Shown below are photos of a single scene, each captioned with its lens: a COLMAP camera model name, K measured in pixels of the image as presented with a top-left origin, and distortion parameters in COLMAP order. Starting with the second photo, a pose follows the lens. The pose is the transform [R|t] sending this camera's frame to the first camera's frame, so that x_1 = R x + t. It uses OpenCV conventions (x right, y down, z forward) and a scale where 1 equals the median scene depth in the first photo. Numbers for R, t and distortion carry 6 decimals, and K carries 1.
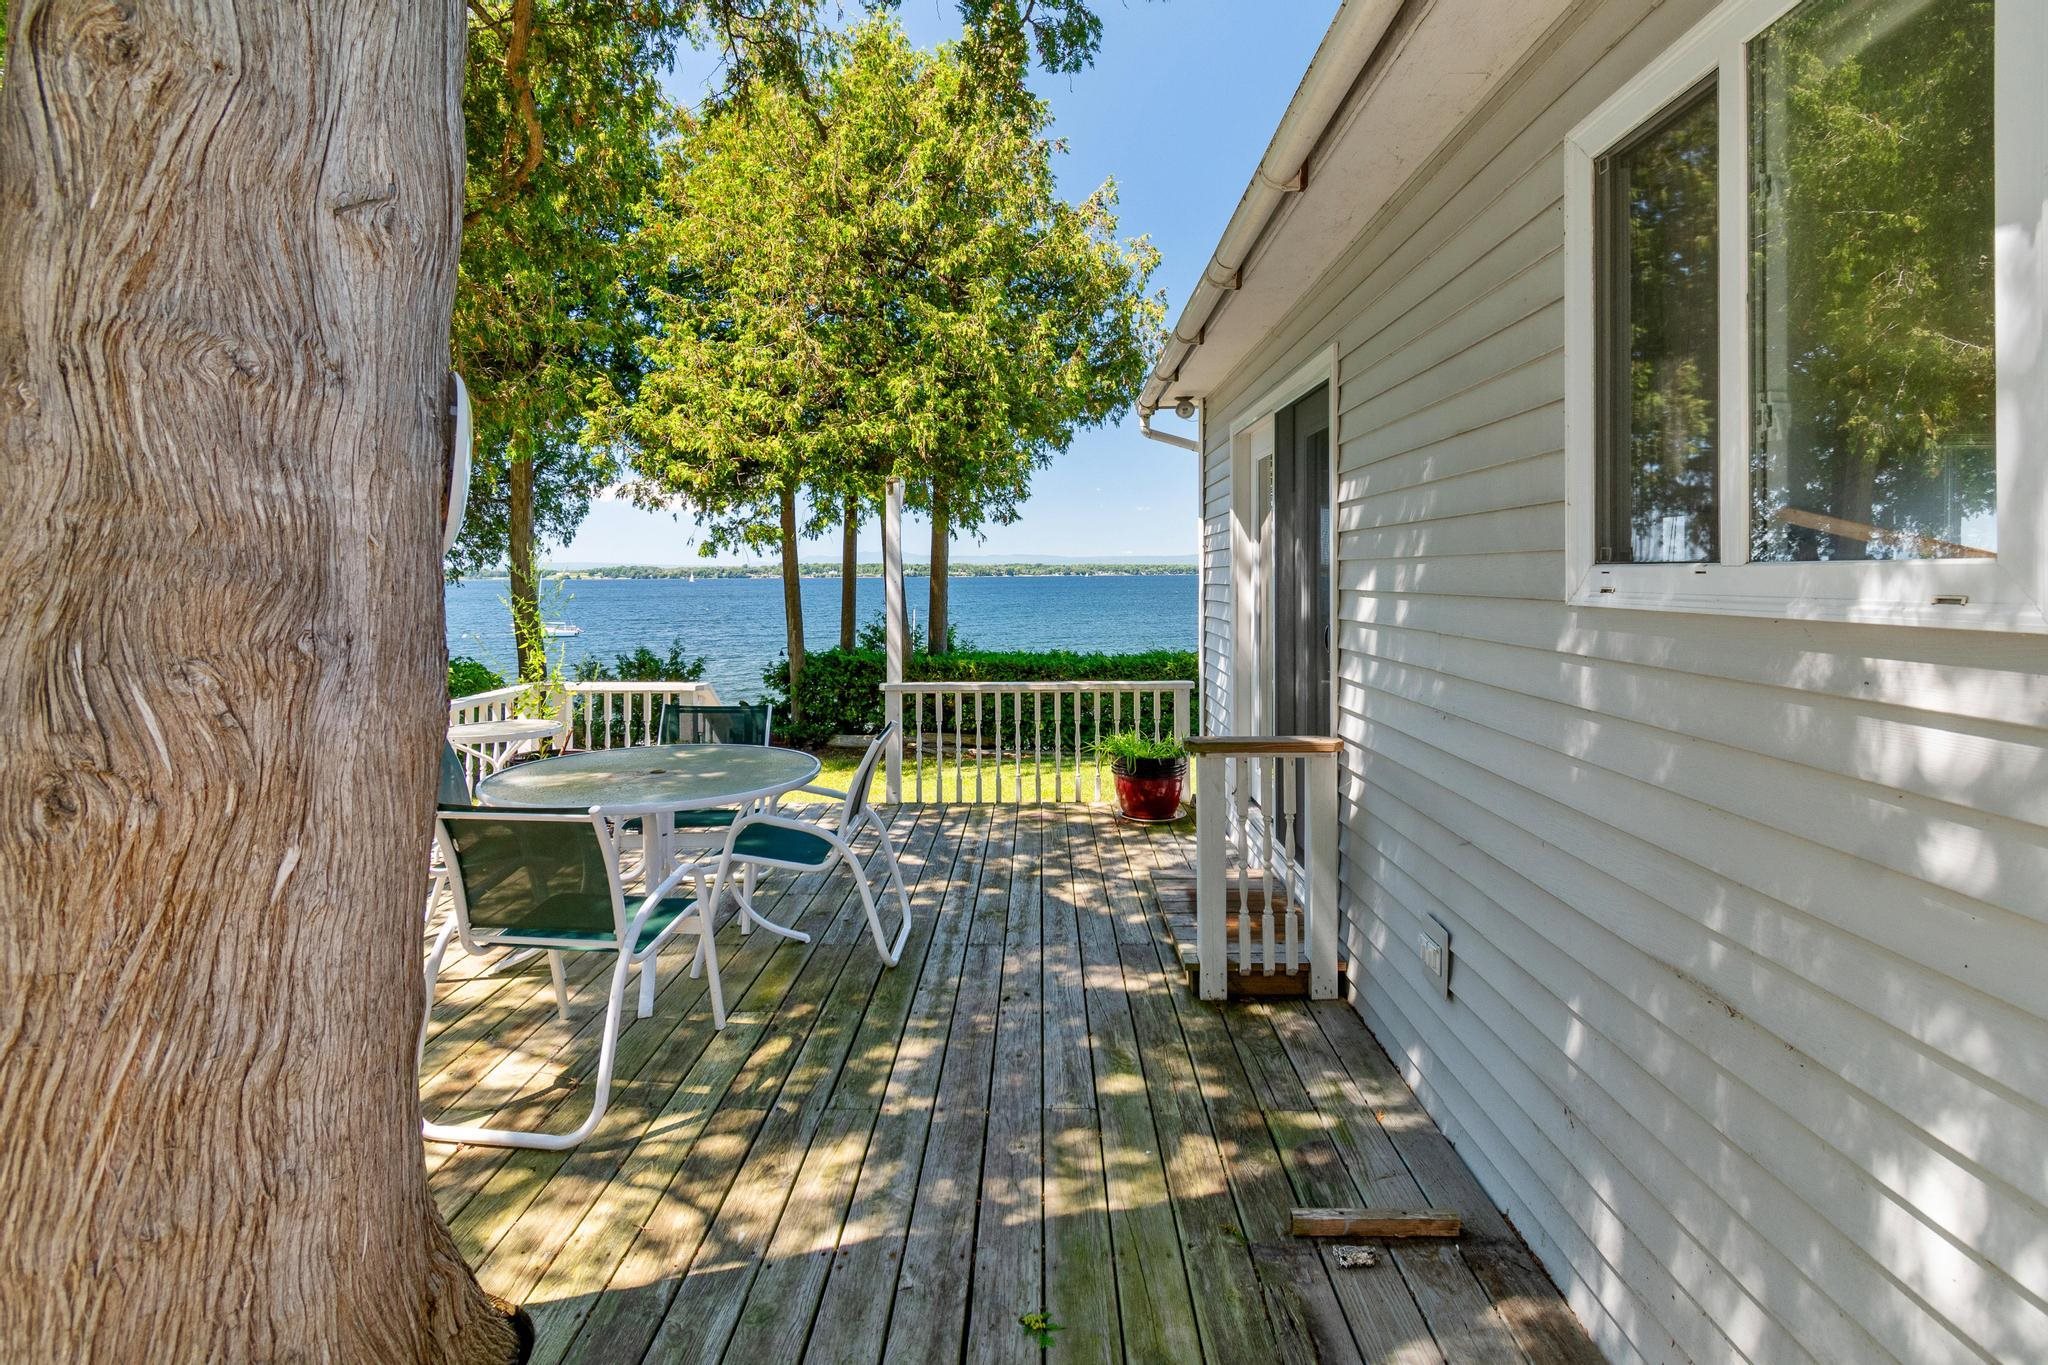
lens RADIAL K [[981.0, 0, 1037.9], [0, 981.0, 572.9], [0, 0, 1]] dist [0.000301, -0.003964]
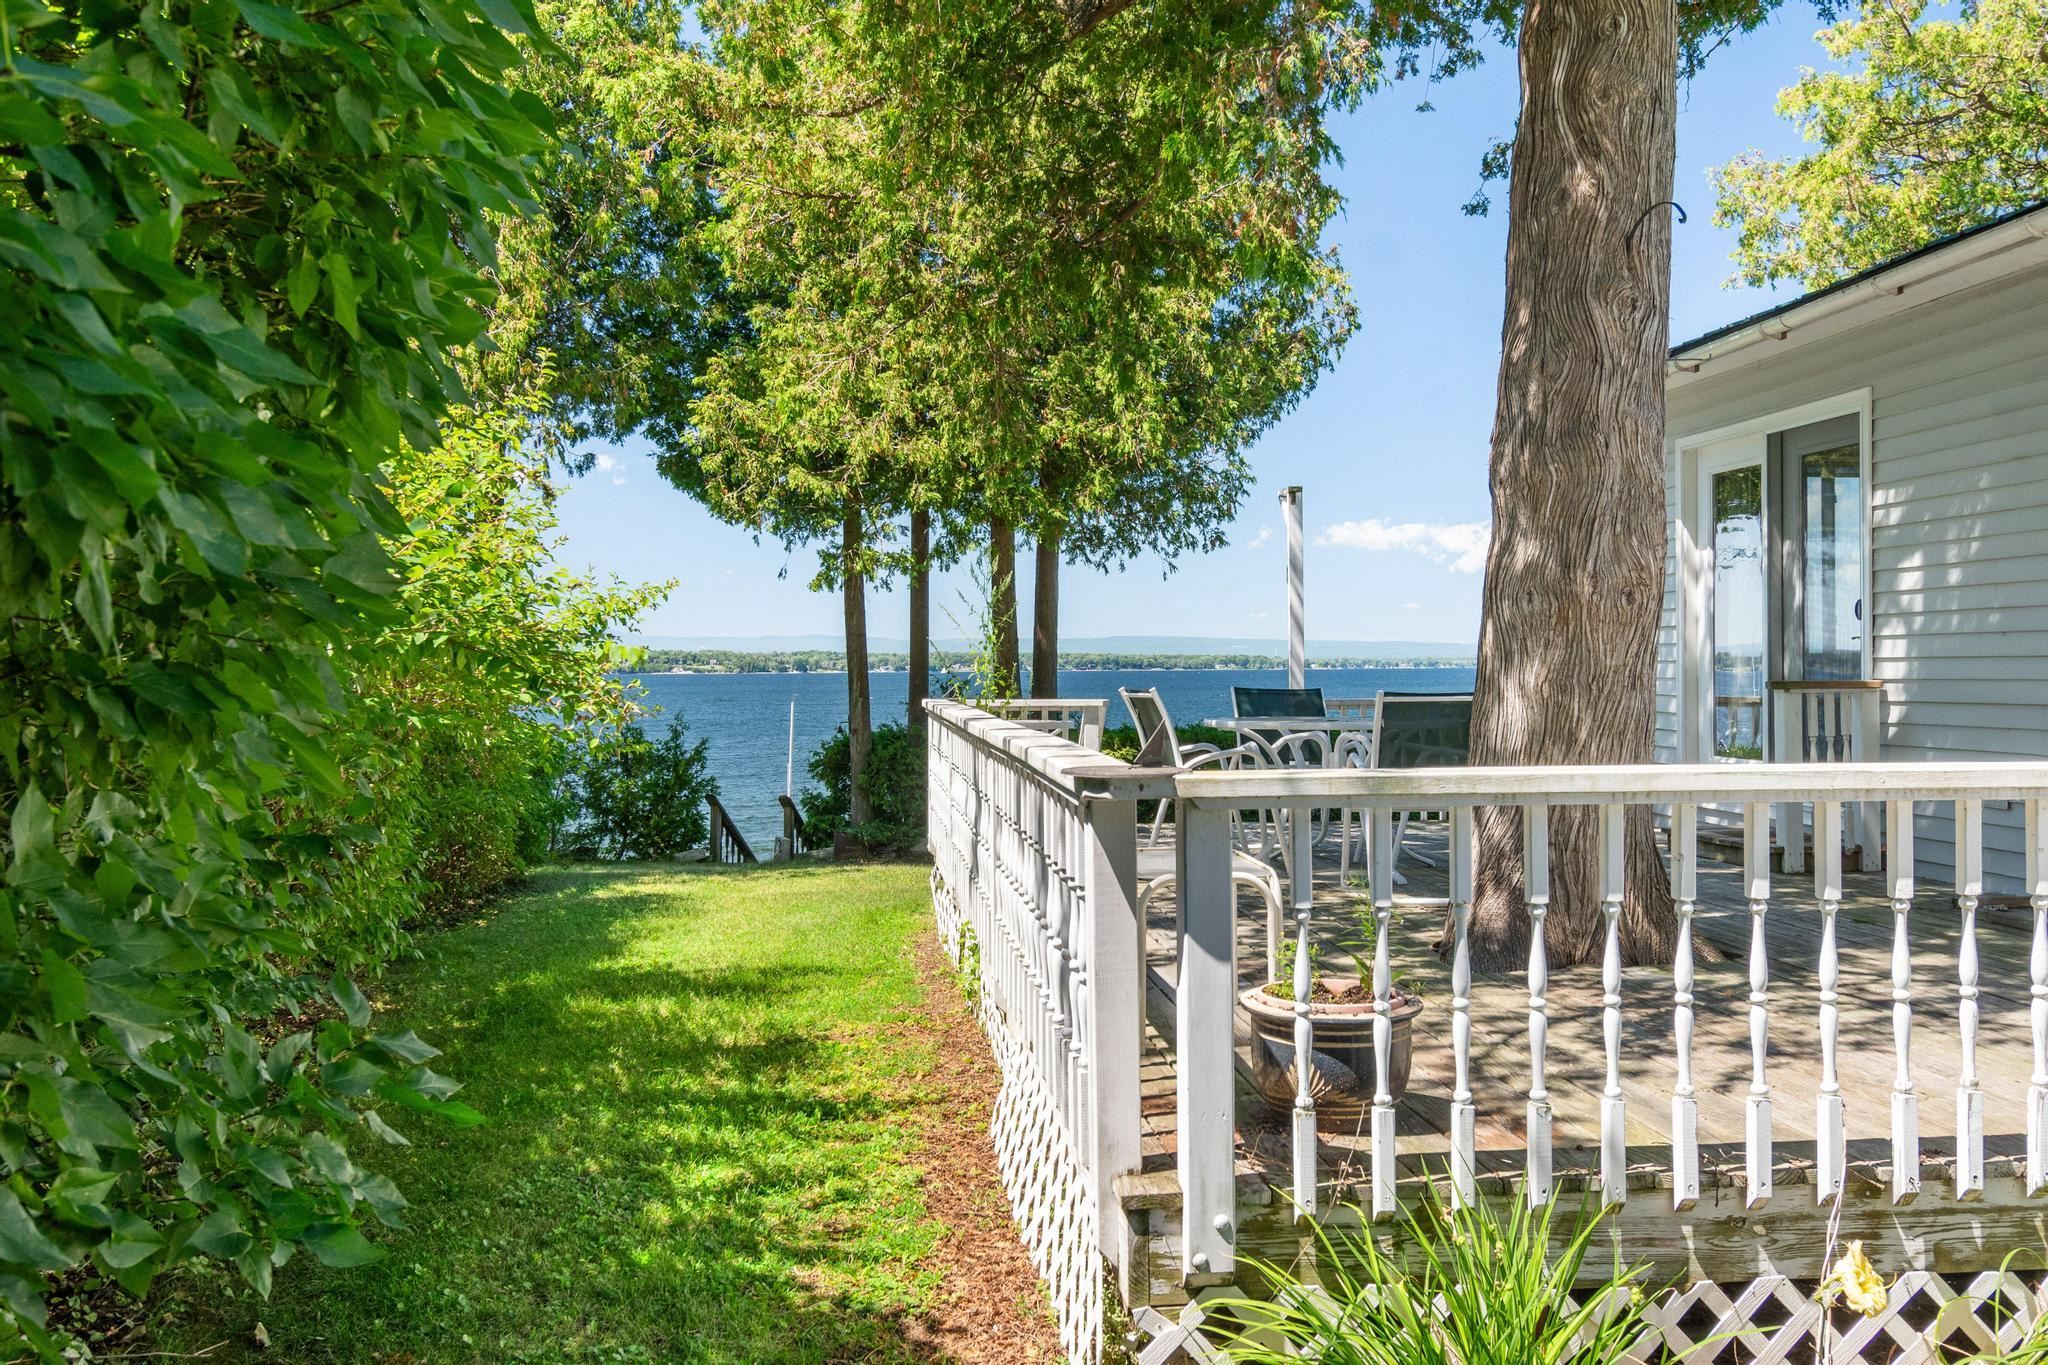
lens RADIAL K [[1741.1, 0, 1023.2], [0, 1741.1, 679.8], [0, 0, 1]] dist [-0.007432, -0.023328]
pose [[0.991395, 0.000403, 0.130901, -1.166315], [-0.000778, 0.999996, 0.002812, 0.162060], [-0.130900, -0.002890, 0.991391, -1.208171]]
